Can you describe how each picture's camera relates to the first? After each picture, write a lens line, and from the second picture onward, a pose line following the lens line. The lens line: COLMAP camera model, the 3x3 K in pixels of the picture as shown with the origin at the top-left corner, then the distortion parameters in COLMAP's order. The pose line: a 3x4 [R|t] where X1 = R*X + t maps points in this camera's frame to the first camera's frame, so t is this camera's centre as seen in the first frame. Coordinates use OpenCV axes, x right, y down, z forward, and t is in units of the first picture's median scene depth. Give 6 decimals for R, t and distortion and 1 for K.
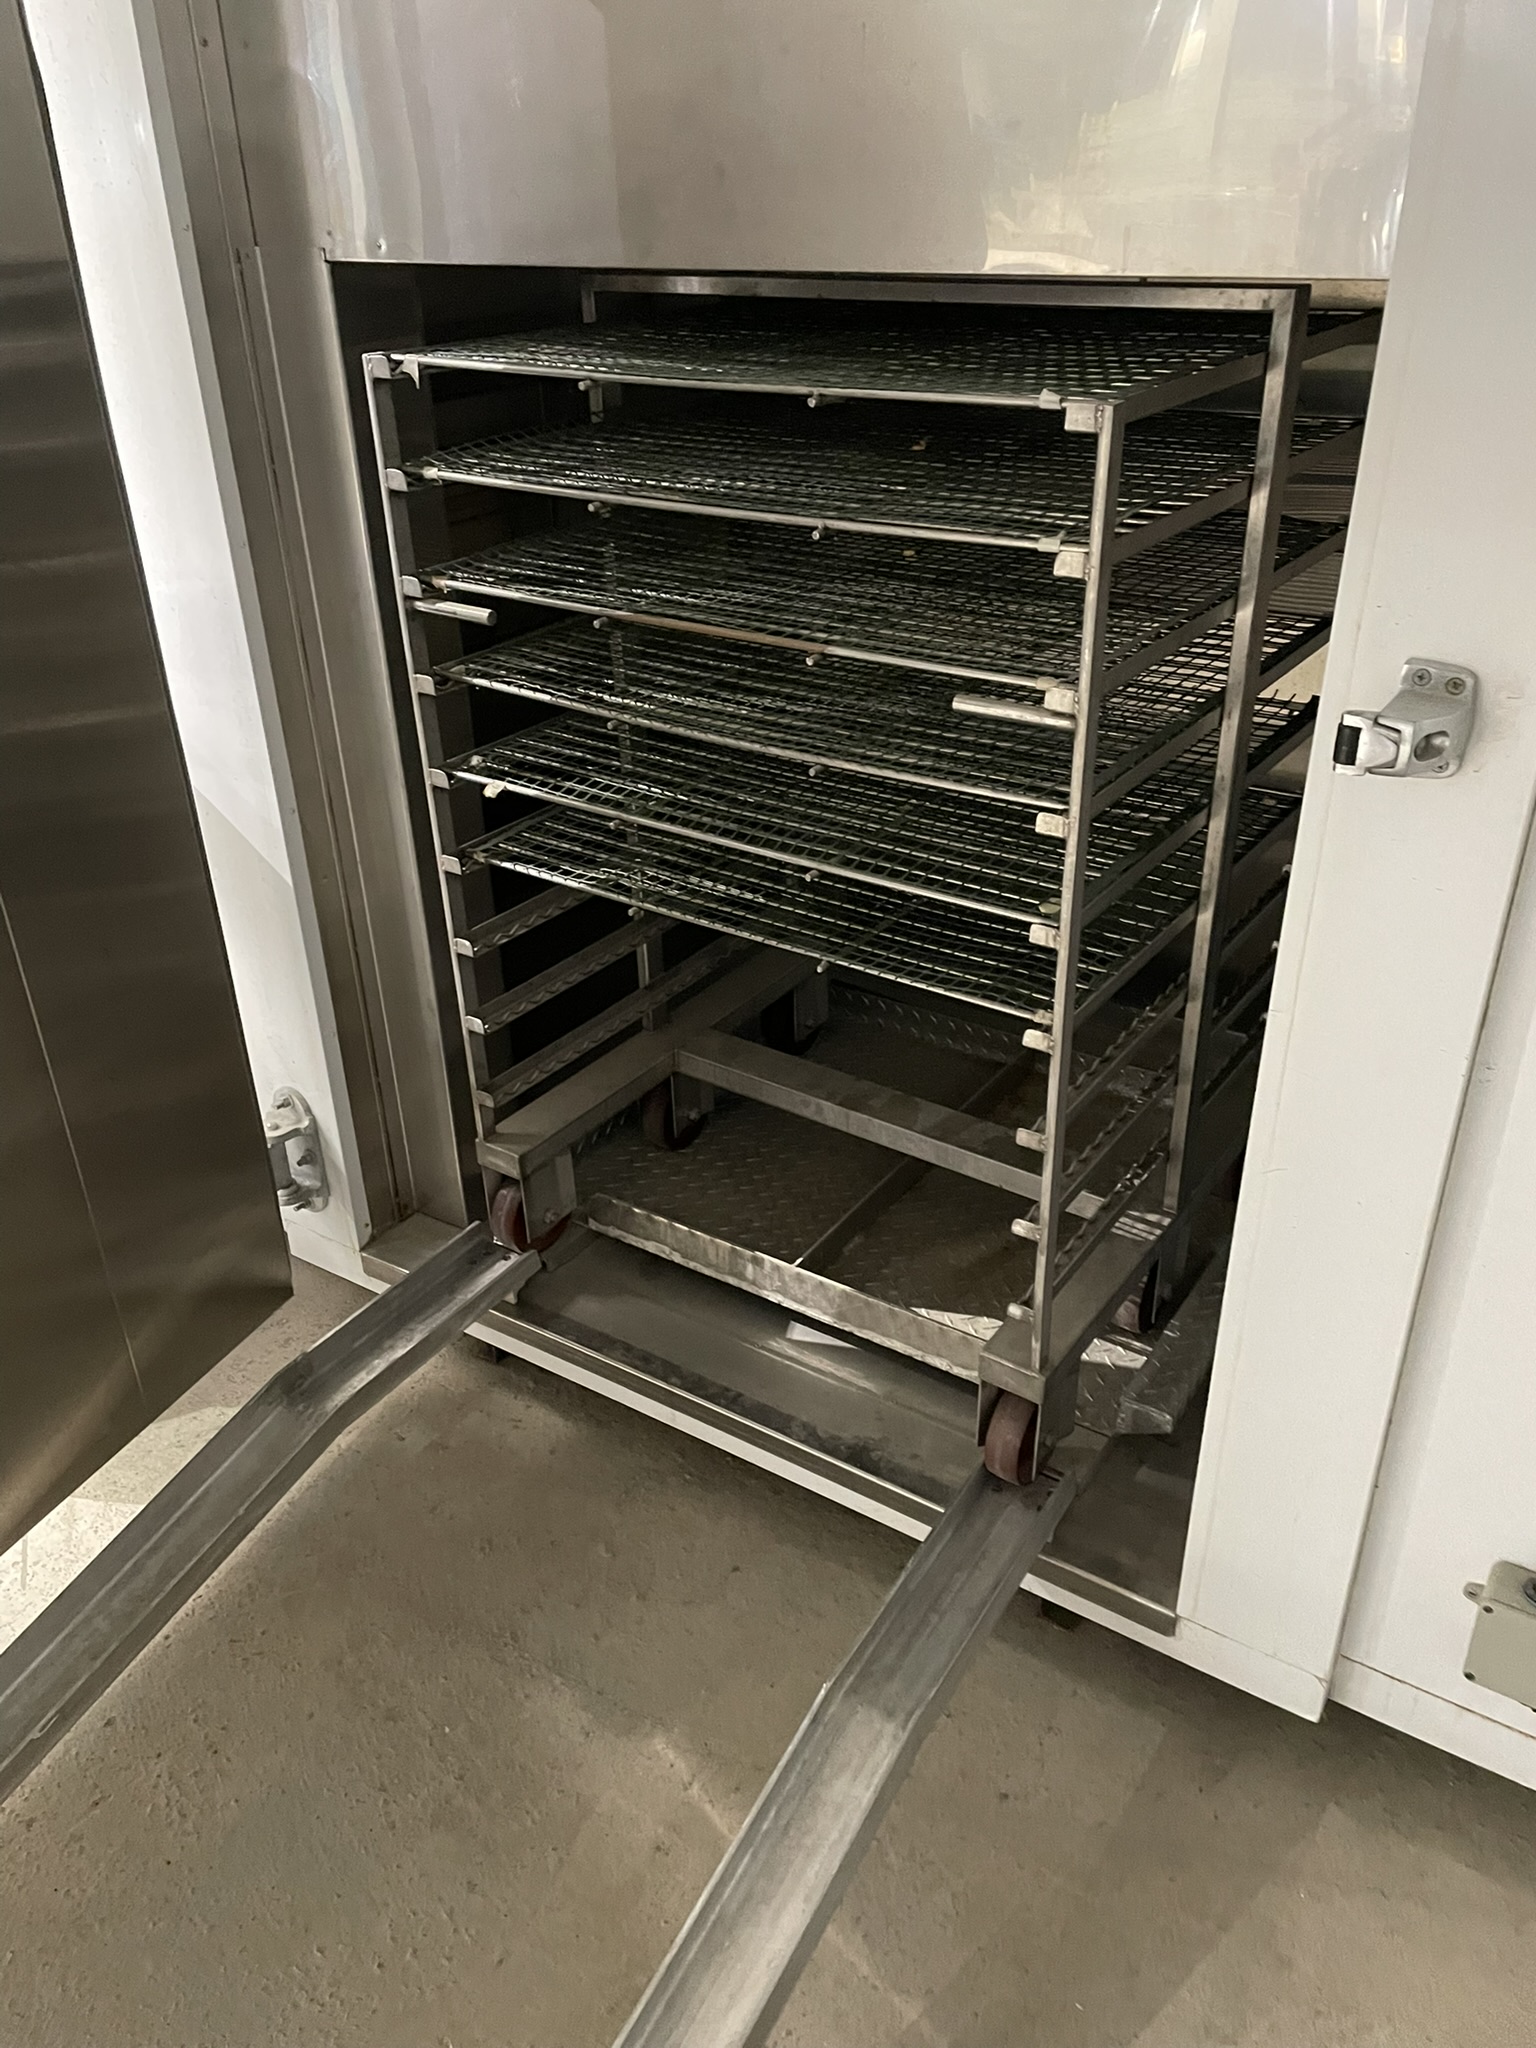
lens RADIAL K [[1546.1, 0, 768.9], [0, 1546.1, 1025.8], [0, 0, 1]] dist [0.066192, -0.085327]
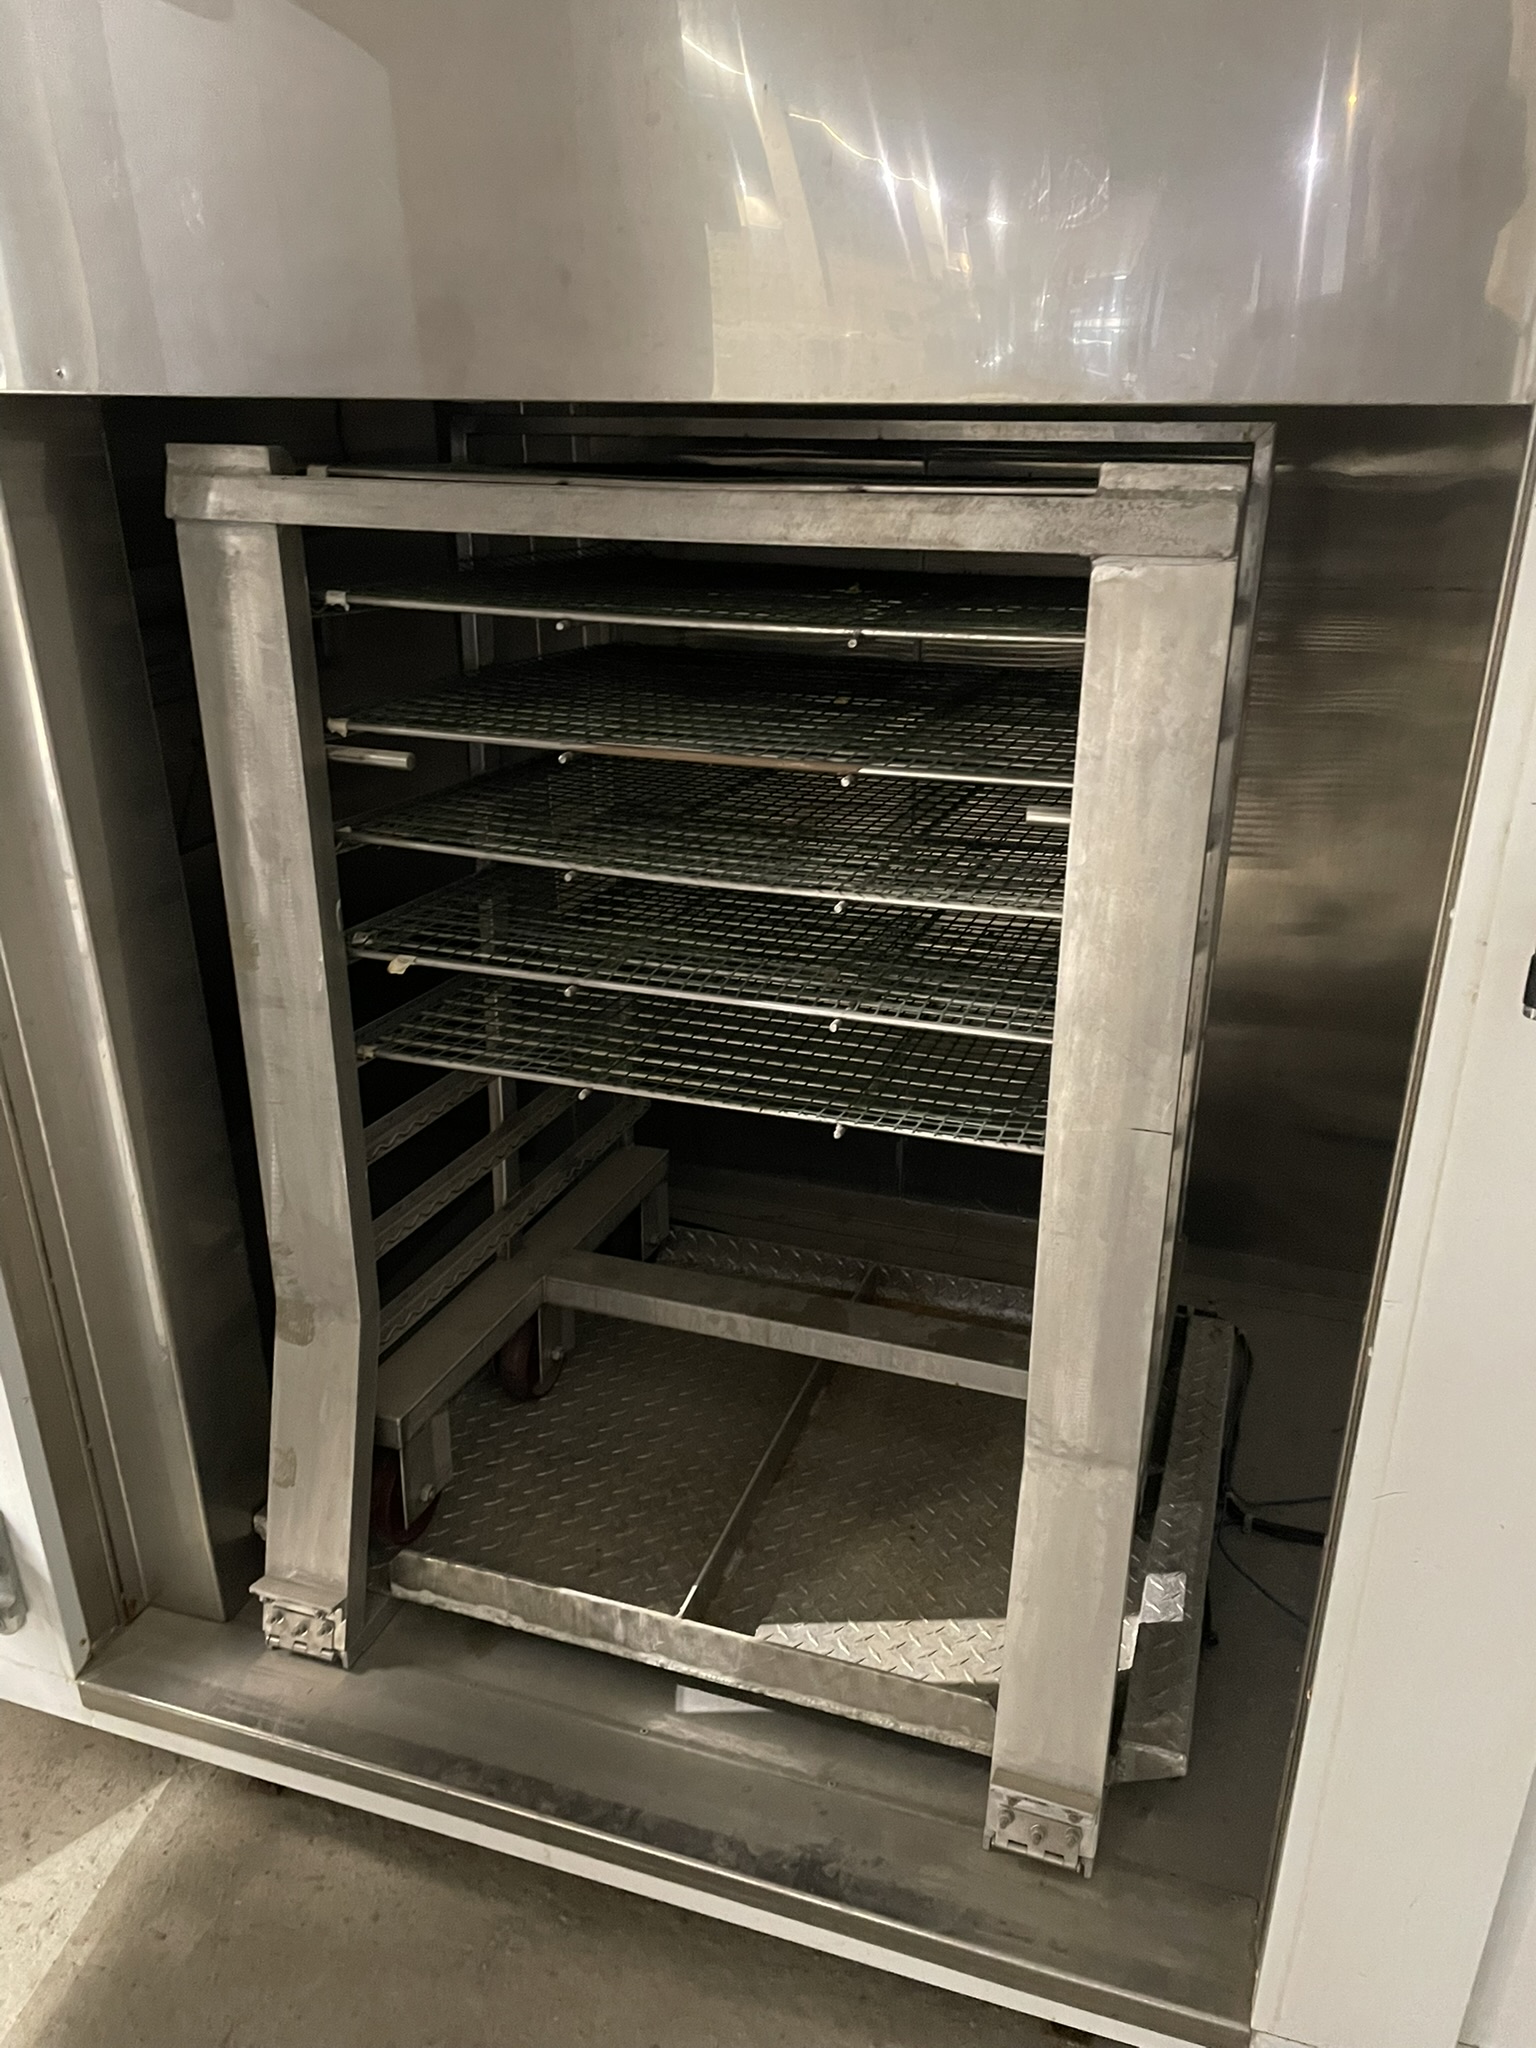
lens RADIAL K [[1546.1, 0, 775.9], [0, 1546.1, 1025.1], [0, 0, 1]] dist [0.066192, -0.085327]
pose [[0.969510, -0.085354, 0.229705, -0.096018], [0.106463, 0.991003, -0.081108, -0.077459], [-0.220715, 0.103090, 0.969875, 0.192839]]
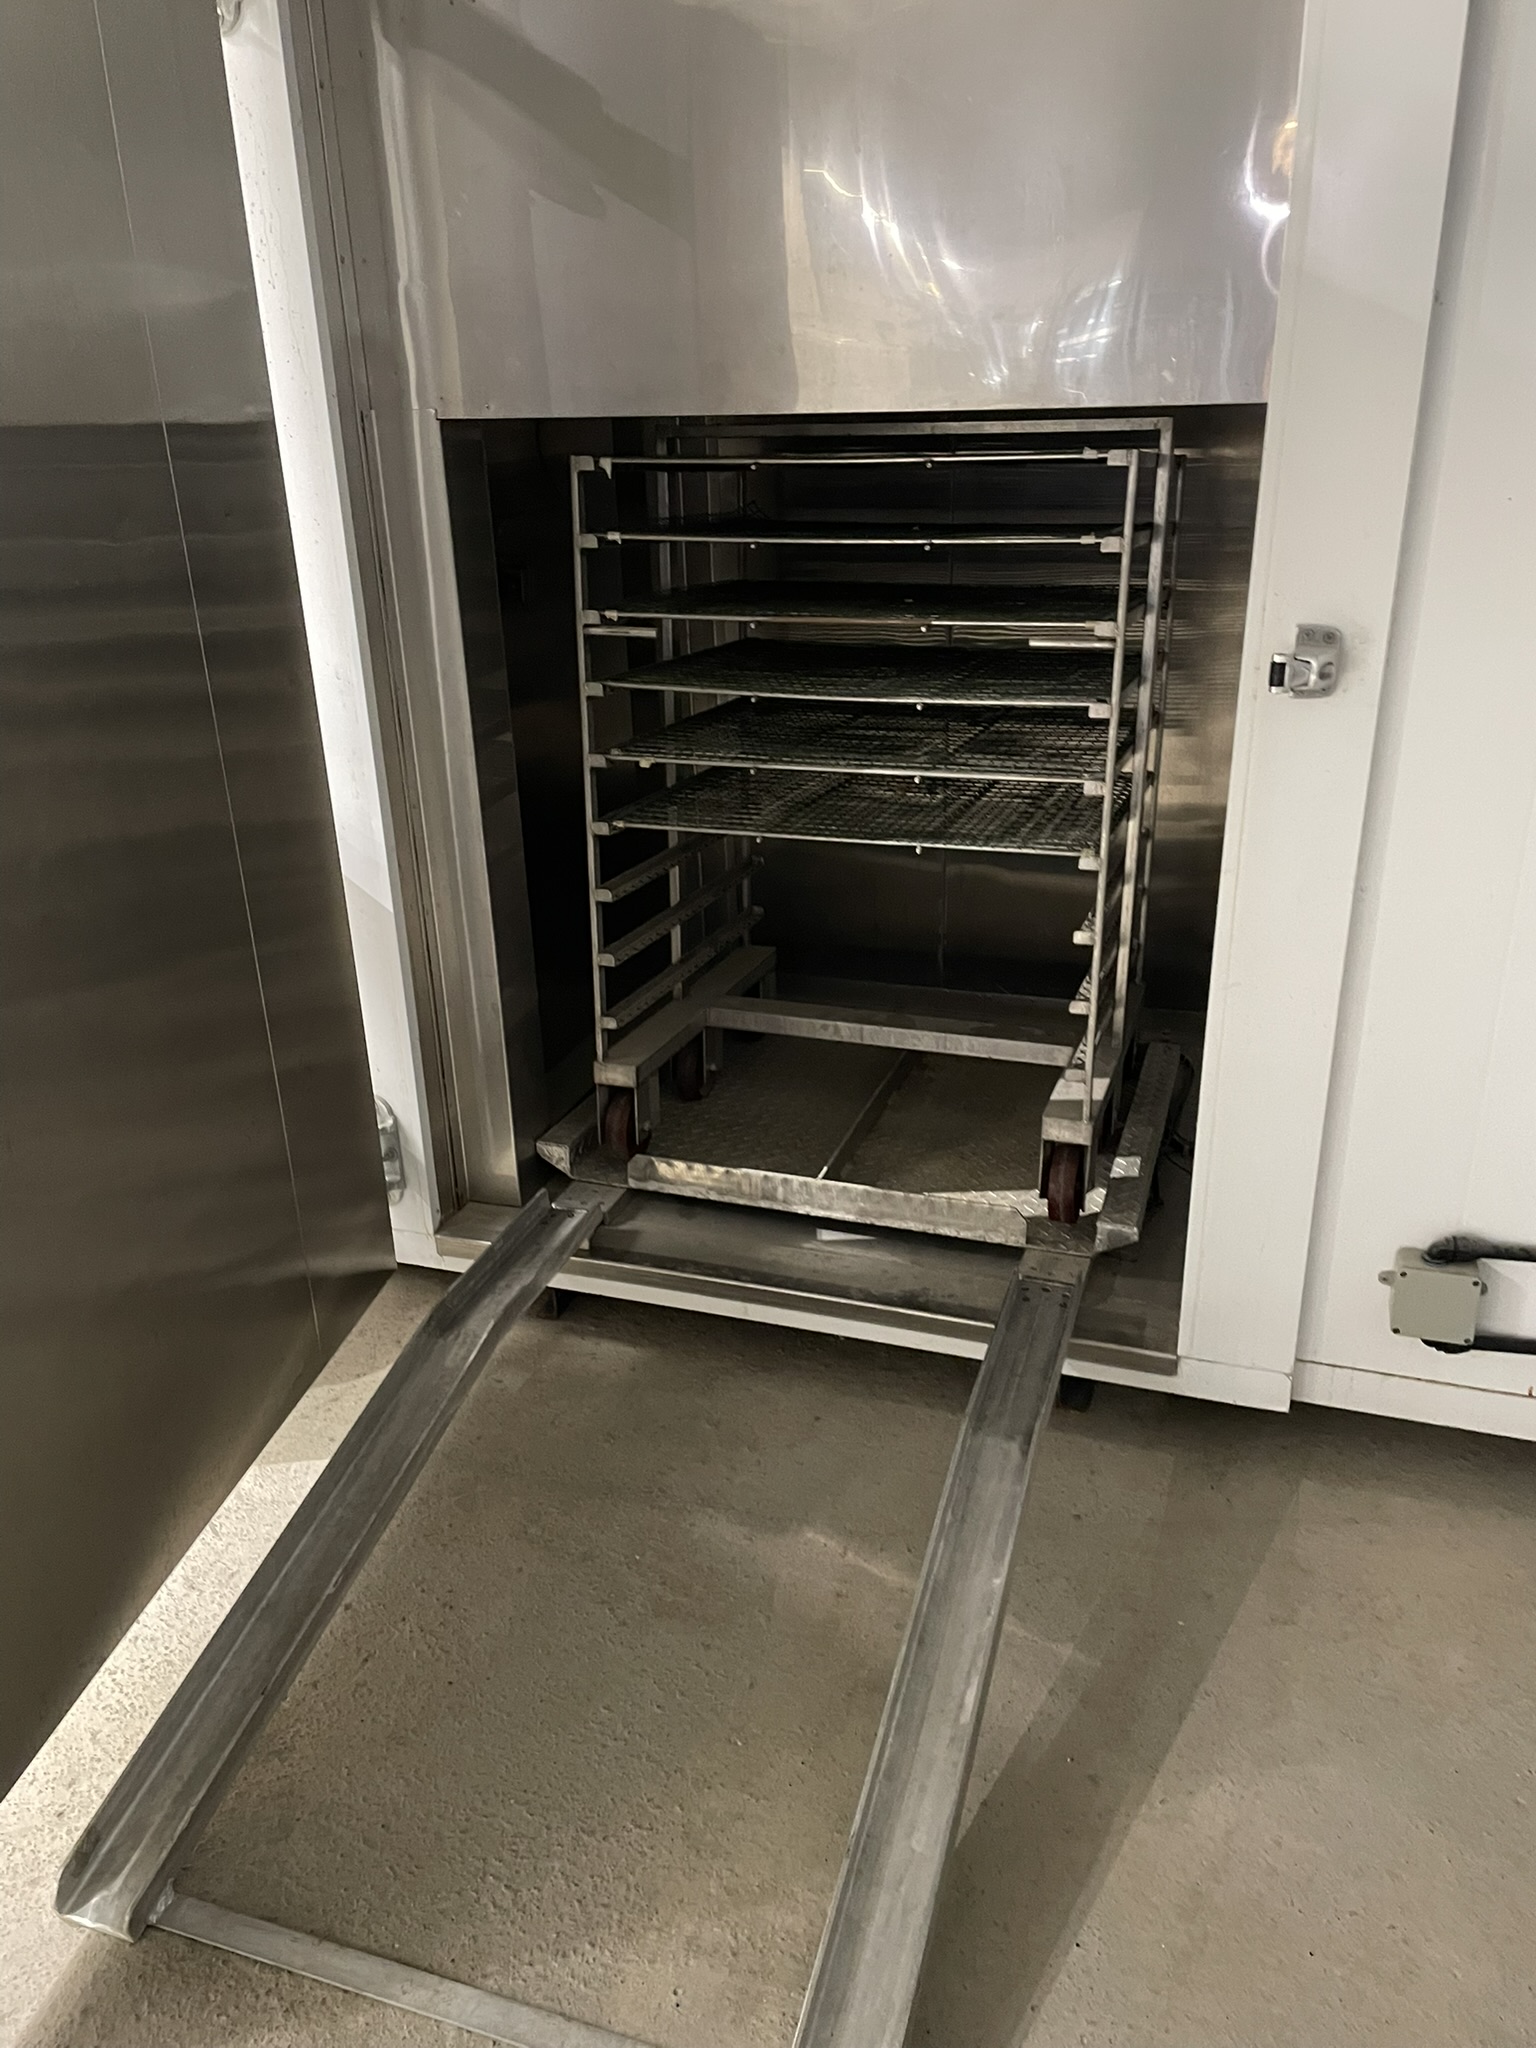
lens RADIAL K [[1546.1, 0, 759.9], [0, 1546.1, 1011.3], [0, 0, 1]] dist [0.066192, -0.085327]
pose [[0.970307, -0.100637, 0.219949, -0.302118], [0.124994, 0.987130, -0.099753, 0.144313], [-0.207079, 0.124283, 0.970398, -0.230794]]
